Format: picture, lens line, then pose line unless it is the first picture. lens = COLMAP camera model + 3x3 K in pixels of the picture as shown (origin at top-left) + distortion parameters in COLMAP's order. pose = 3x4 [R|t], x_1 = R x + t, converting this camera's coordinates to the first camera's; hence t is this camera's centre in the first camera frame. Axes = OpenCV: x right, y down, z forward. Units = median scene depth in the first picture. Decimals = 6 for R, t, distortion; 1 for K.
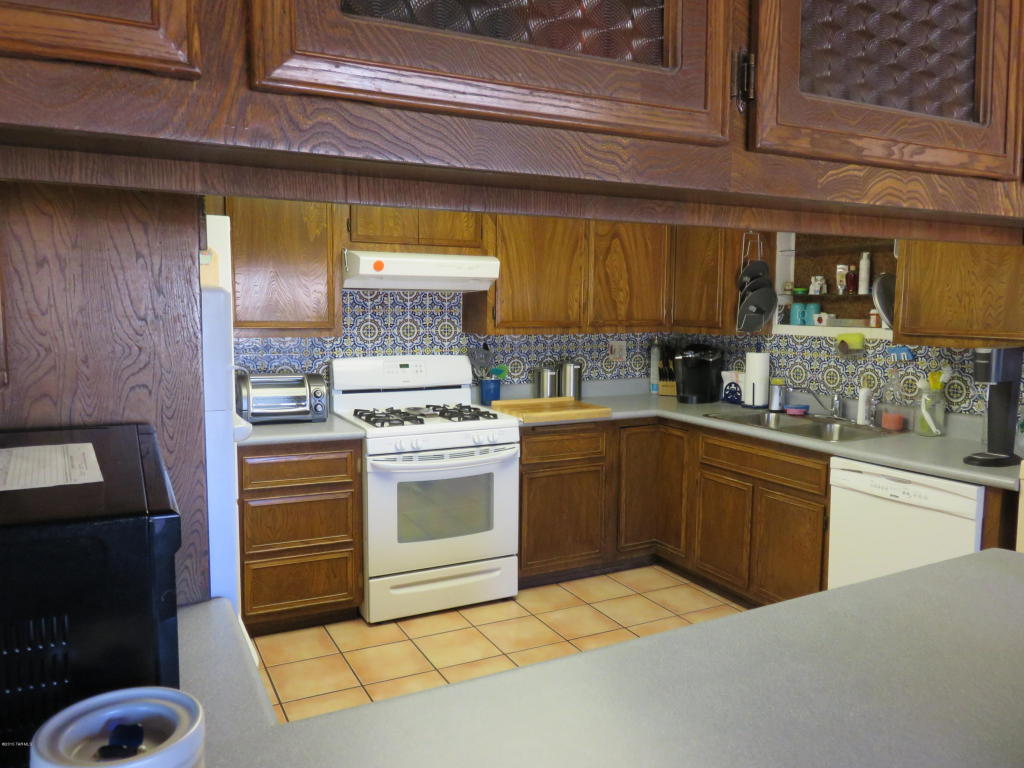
lens RADIAL K [[767.4, 0, 512.0], [0, 767.4, 384.0], [0, 0, 1]] dist [-0.011214, 0.000786]
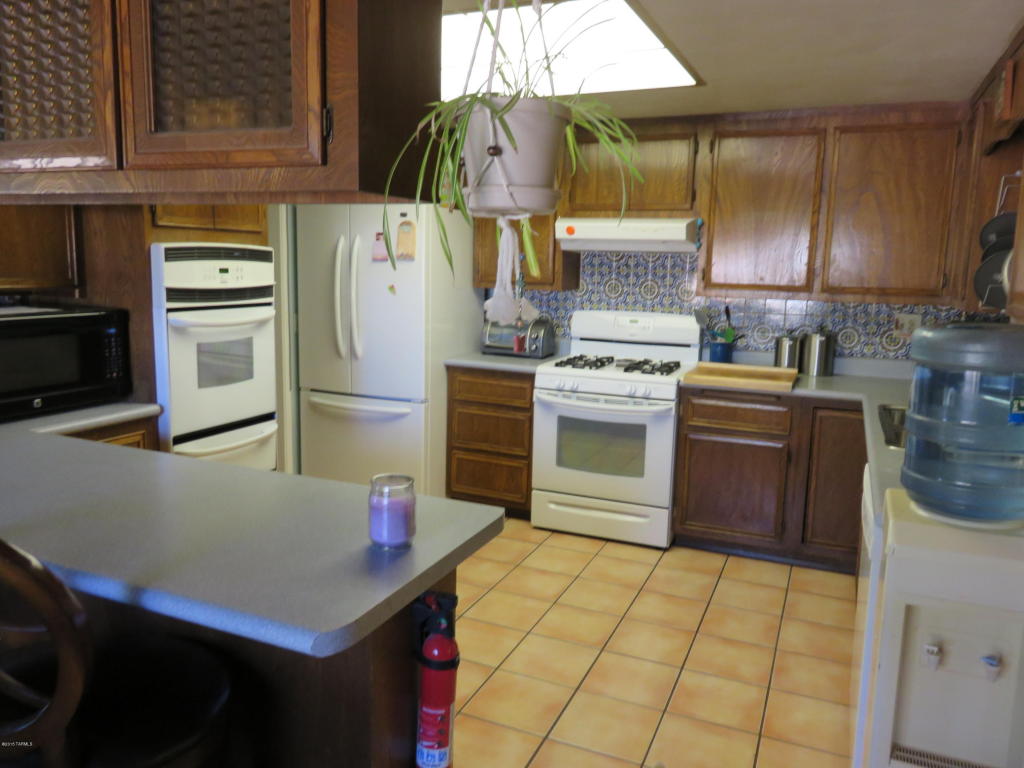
lens RADIAL K [[766.5, 0, 512.0], [0, 766.5, 384.0], [0, 0, 1]] dist [0.005469, 0.000684]
pose [[0.633196, 0.131183, -0.762793, 0.655171], [-0.099136, 0.991160, 0.088164, -0.015257], [0.767616, 0.019795, 0.640604, 0.175166]]
